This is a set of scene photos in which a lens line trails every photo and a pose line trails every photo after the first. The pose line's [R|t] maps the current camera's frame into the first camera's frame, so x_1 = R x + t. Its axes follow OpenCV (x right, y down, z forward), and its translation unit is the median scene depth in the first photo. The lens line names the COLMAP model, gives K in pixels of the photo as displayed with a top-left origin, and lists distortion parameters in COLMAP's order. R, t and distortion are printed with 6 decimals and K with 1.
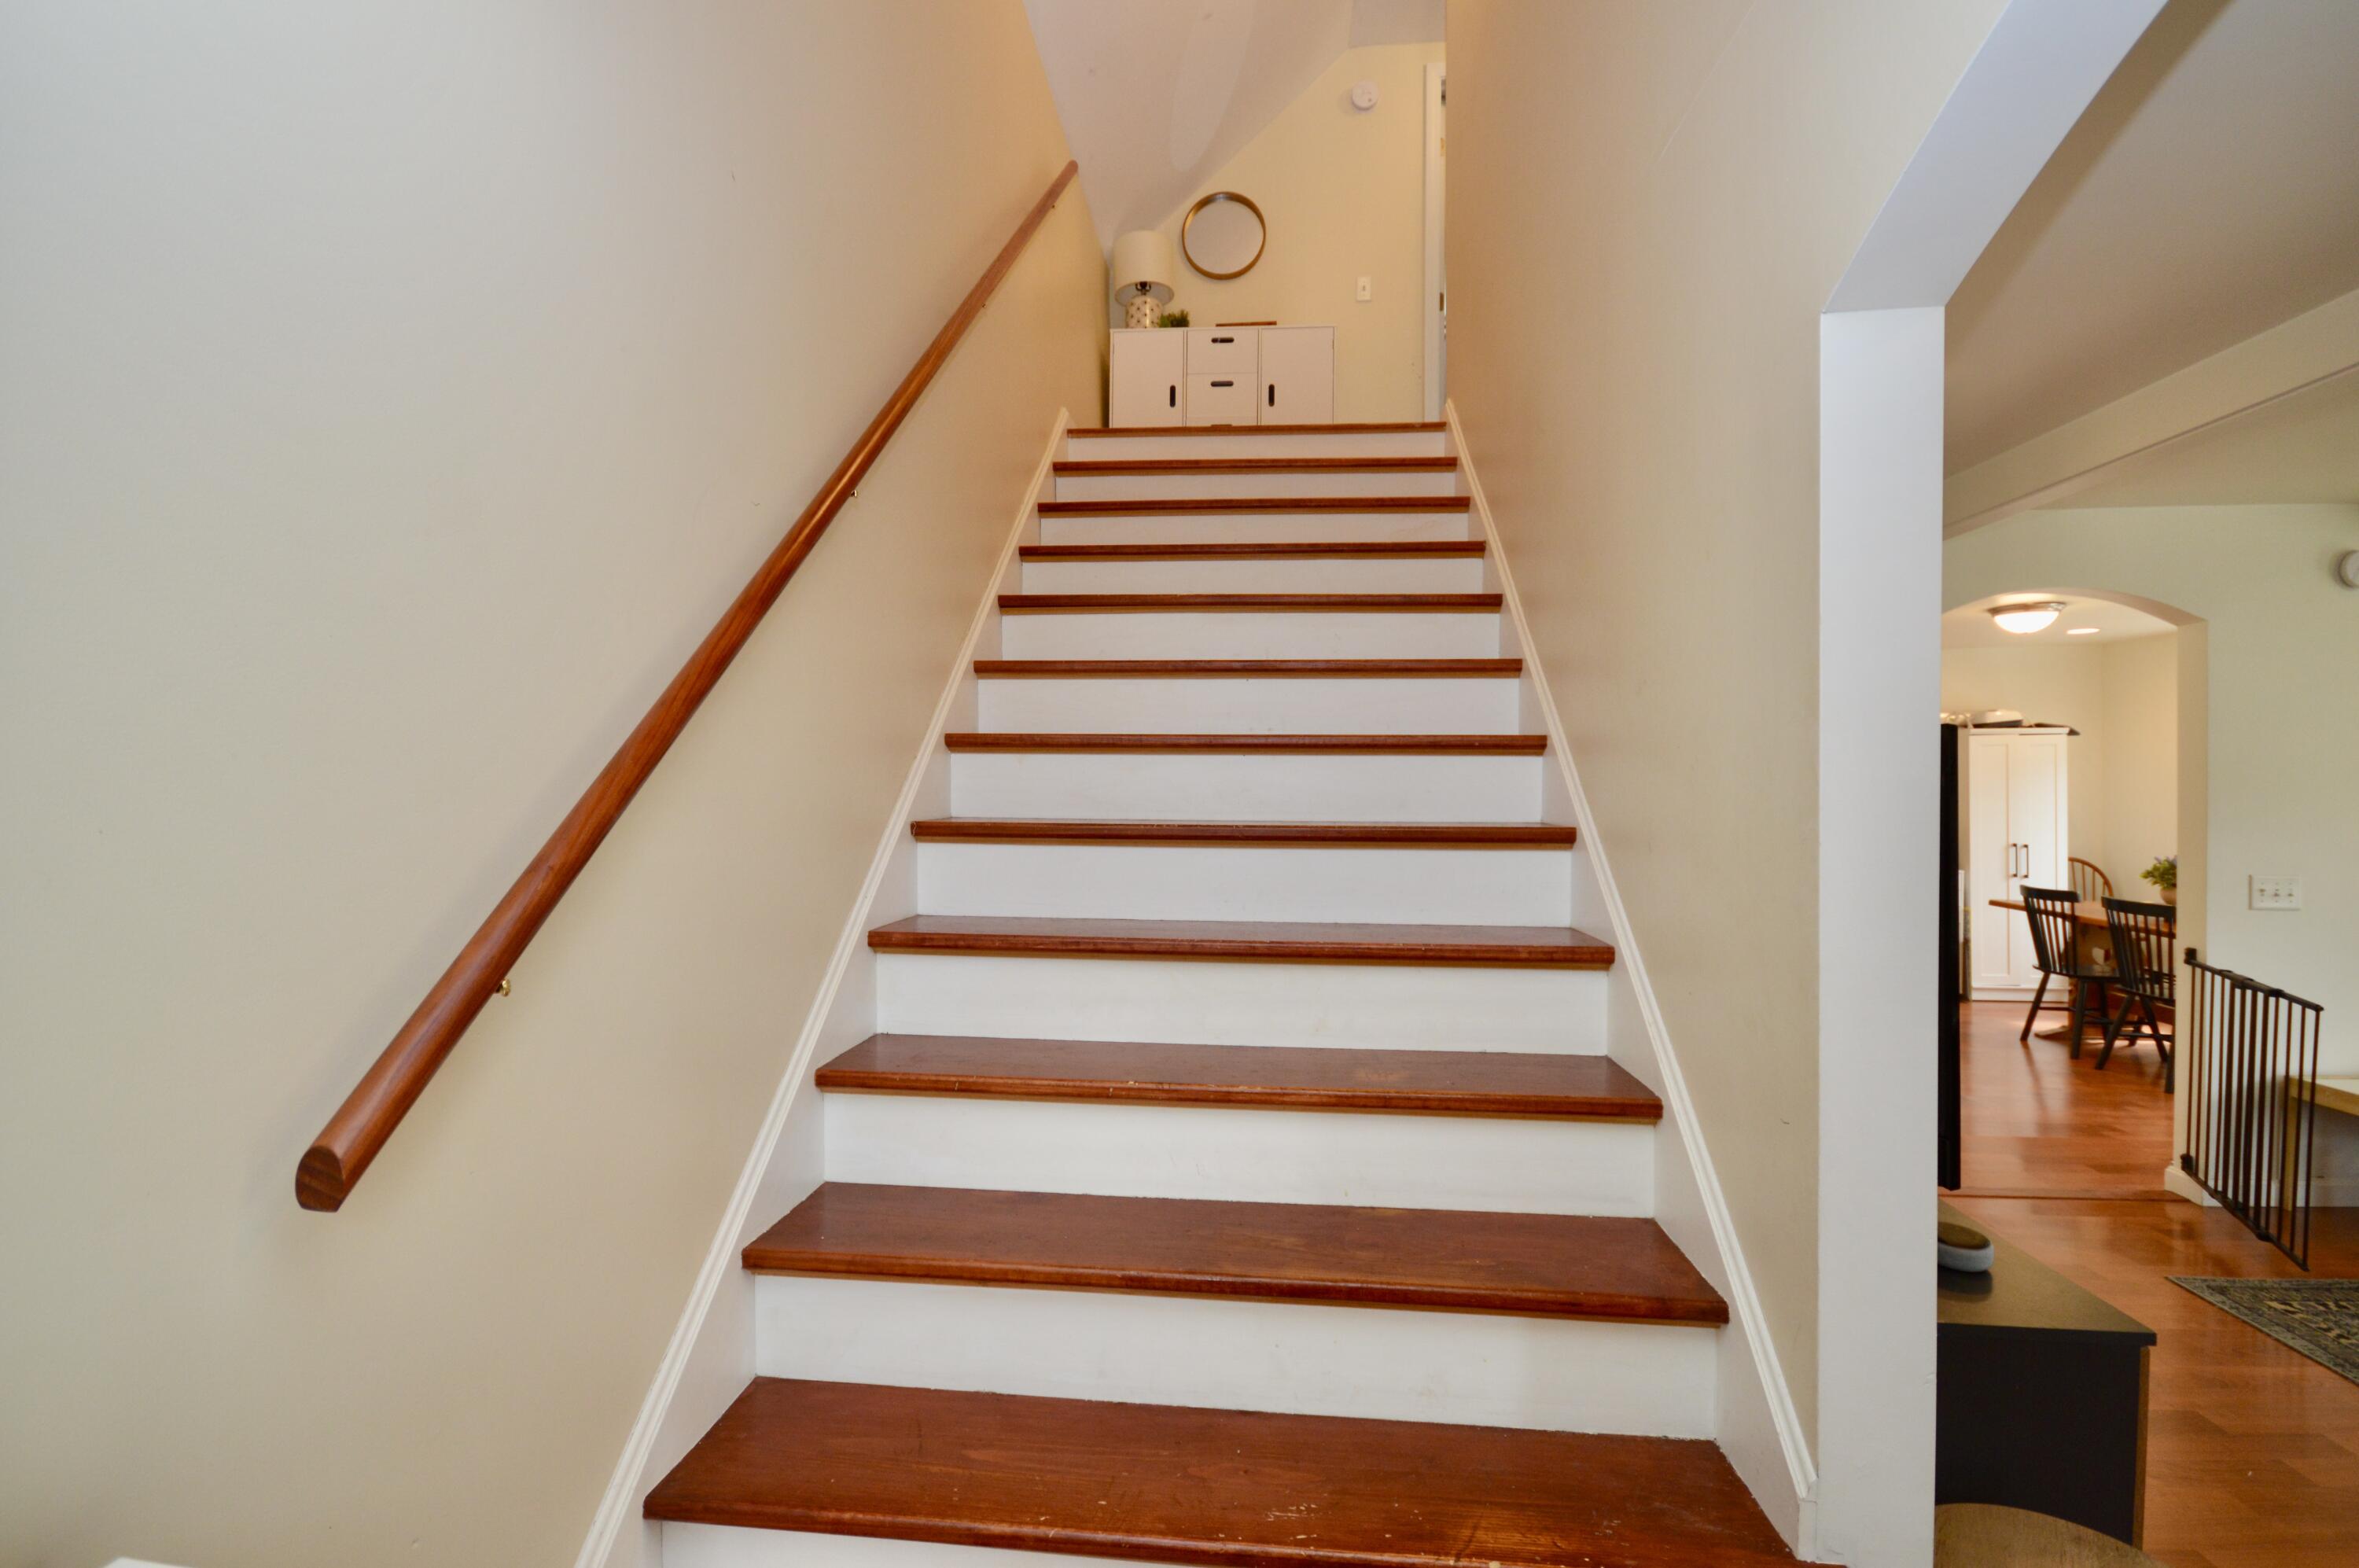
lens RADIAL K [[1050.8, 0, 1178.5], [0, 1050.8, 798.2], [0, 0, 1]] dist [-0.000125, -0.000583]
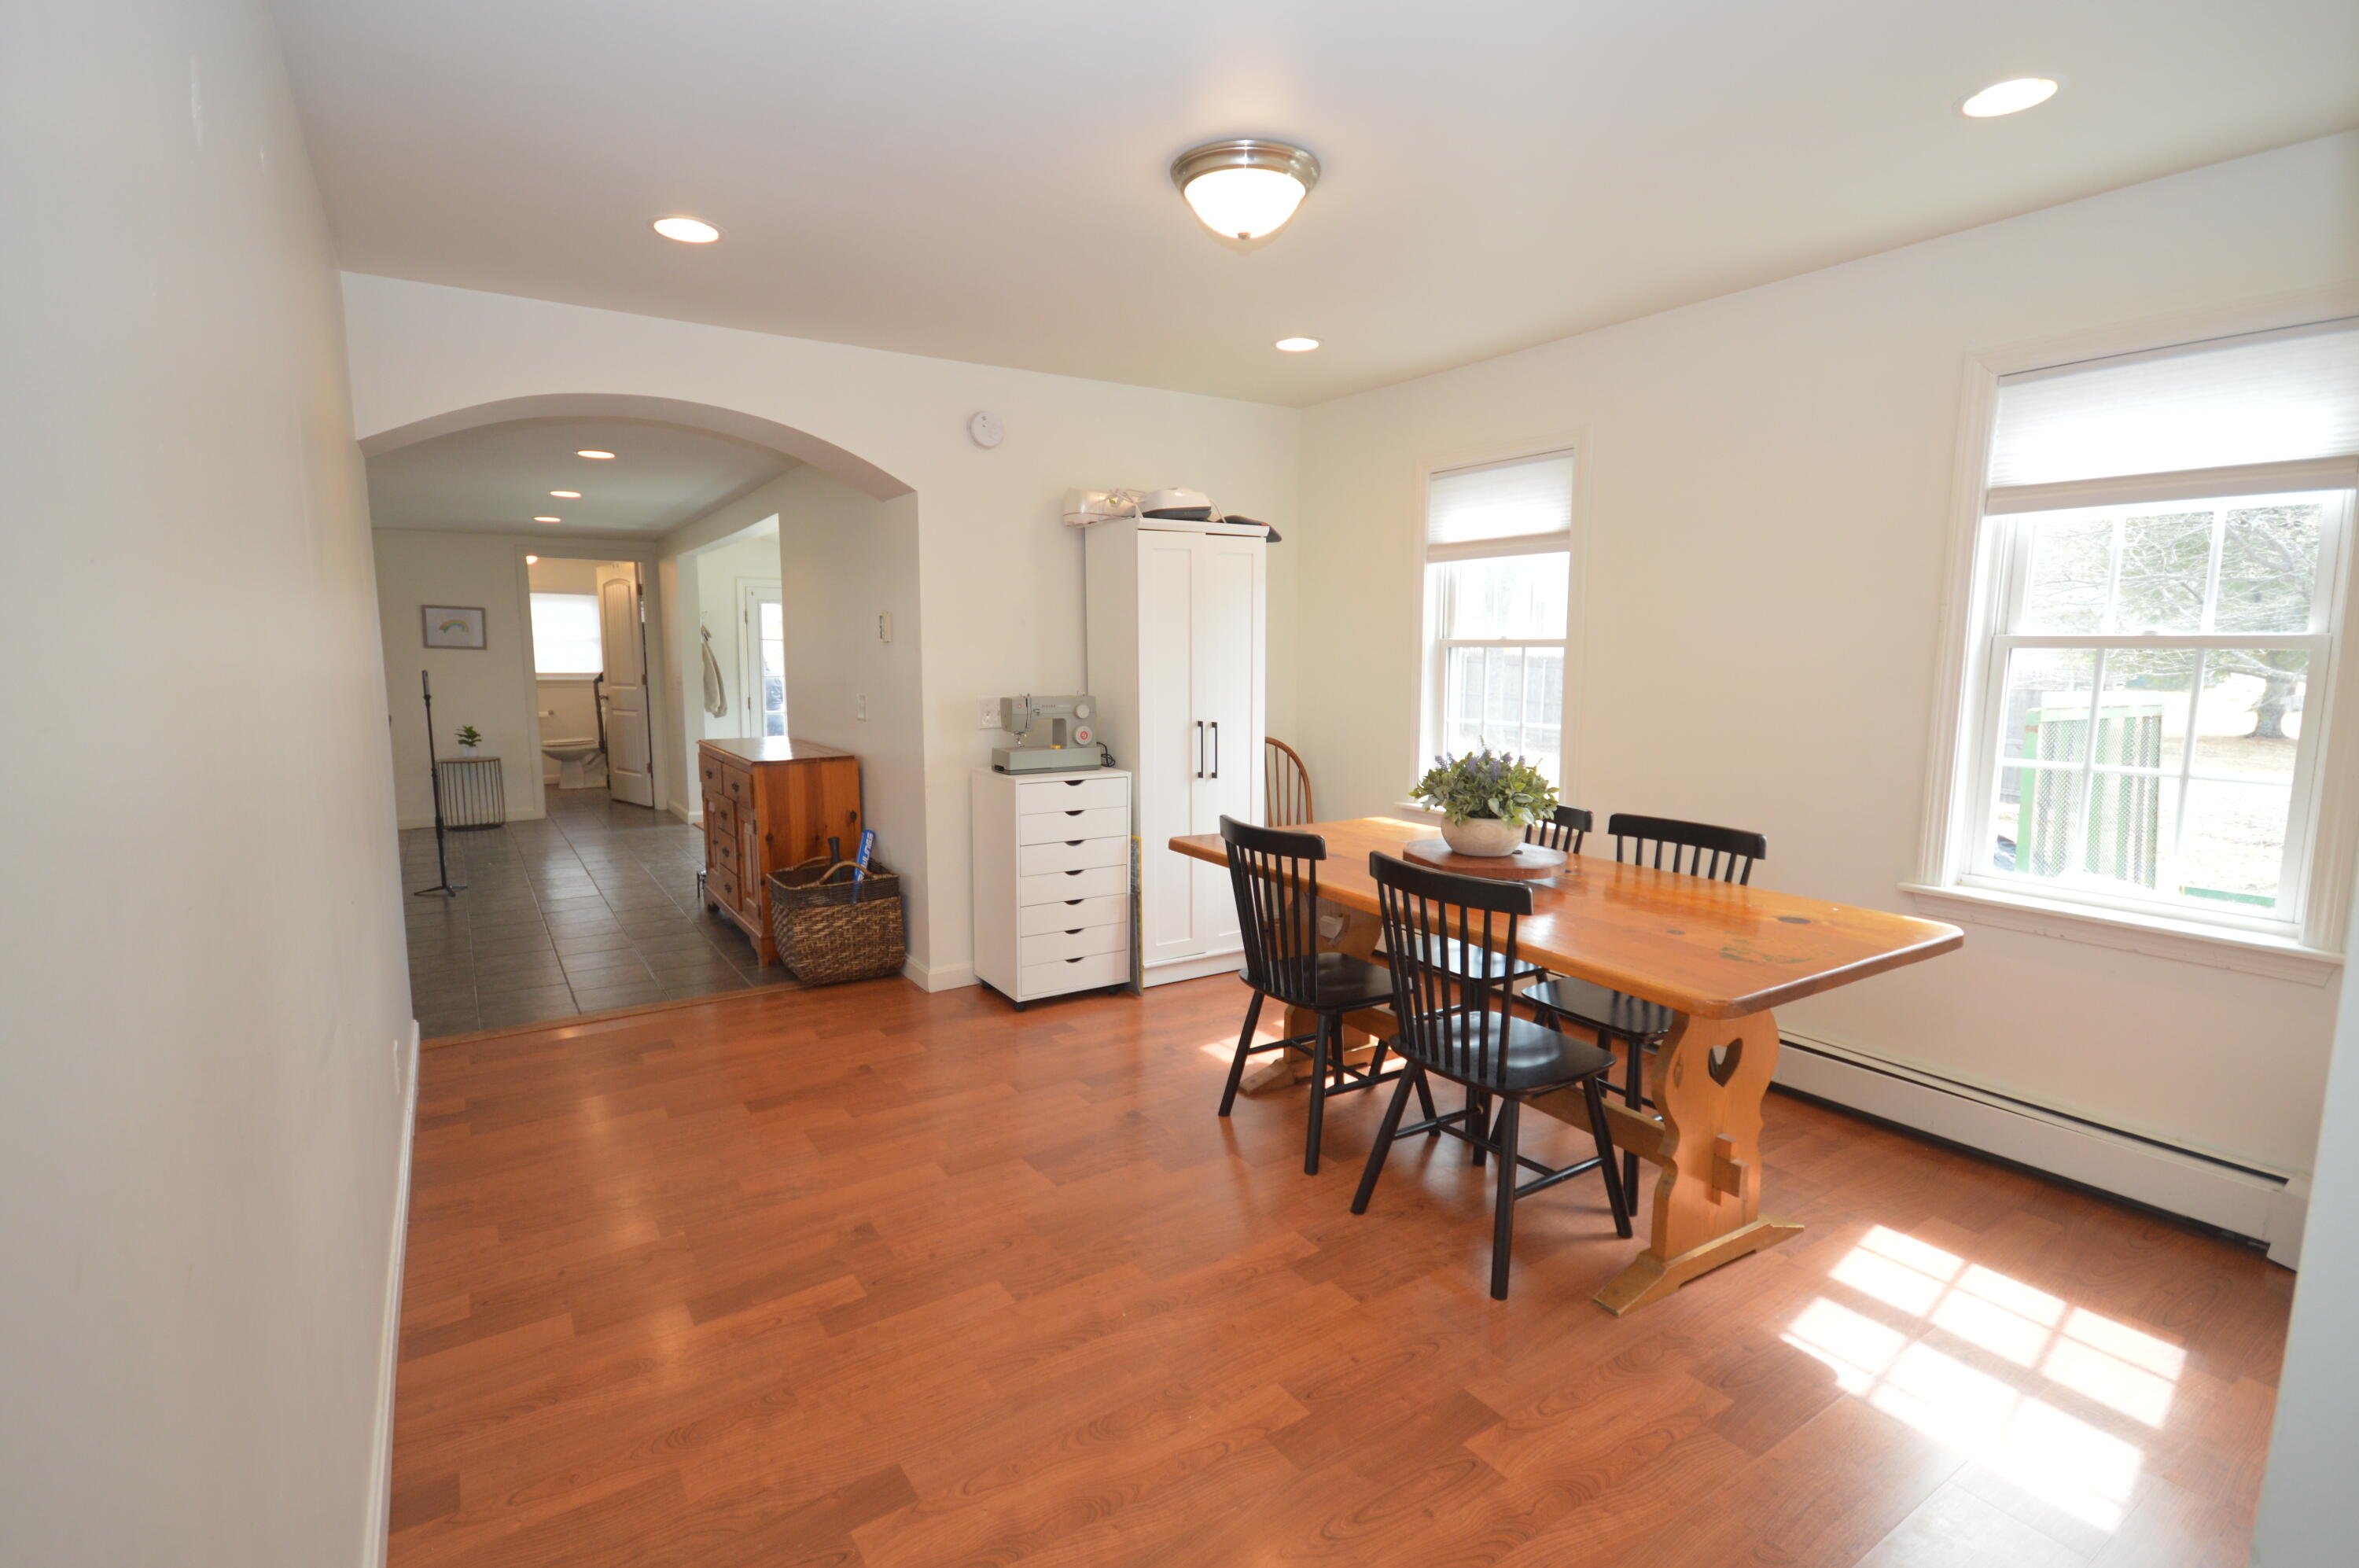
lens RADIAL K [[1084.5, 0, 1174.0], [0, 1084.5, 798.6], [0, 0, 1]] dist [0.003132, 0.000530]
pose [[0.779367, -0.082700, 0.621086, 0.402703], [0.001051, 0.991422, 0.130693, 0.006283], [-0.626567, -0.101205, 0.772769, 0.534216]]
